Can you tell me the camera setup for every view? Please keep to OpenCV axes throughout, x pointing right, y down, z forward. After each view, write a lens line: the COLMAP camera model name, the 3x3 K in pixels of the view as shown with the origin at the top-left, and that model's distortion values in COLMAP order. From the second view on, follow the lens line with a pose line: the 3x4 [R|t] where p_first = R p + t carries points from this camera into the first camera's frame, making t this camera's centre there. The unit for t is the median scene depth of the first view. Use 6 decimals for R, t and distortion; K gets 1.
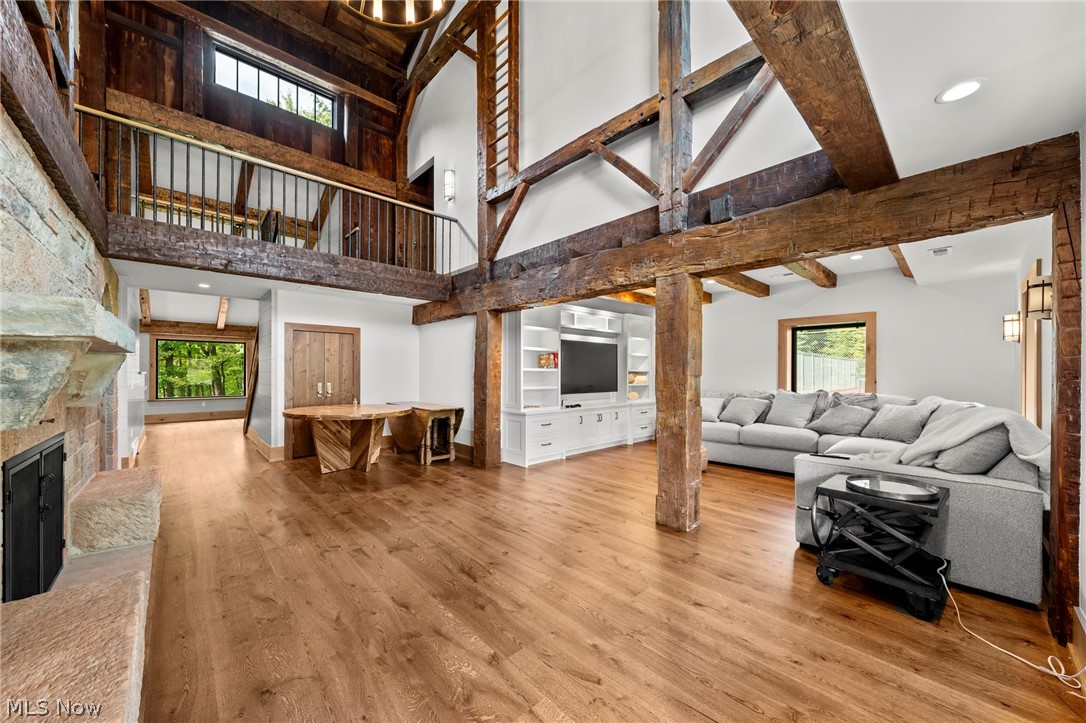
lens RADIAL K [[392.7, 0, 534.7], [0, 392.7, 370.6], [0, 0, 1]] dist [-0.001966, -0.000040]
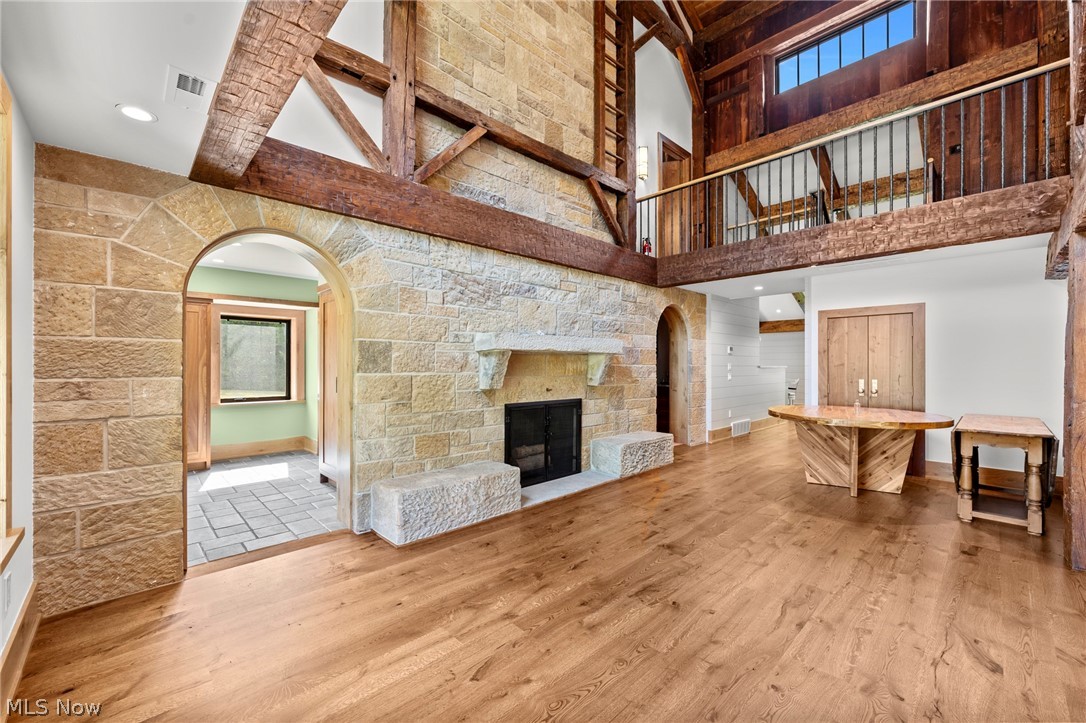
lens RADIAL K [[439.2, 0, 535.6], [0, 439.2, 363.8], [0, 0, 1]] dist [-0.002181, -0.000170]
pose [[0.018525, -0.006028, -0.999810, 0.422893], [0.002691, 0.999979, -0.005979, 0.004049], [0.999825, -0.002580, 0.018541, 0.378068]]
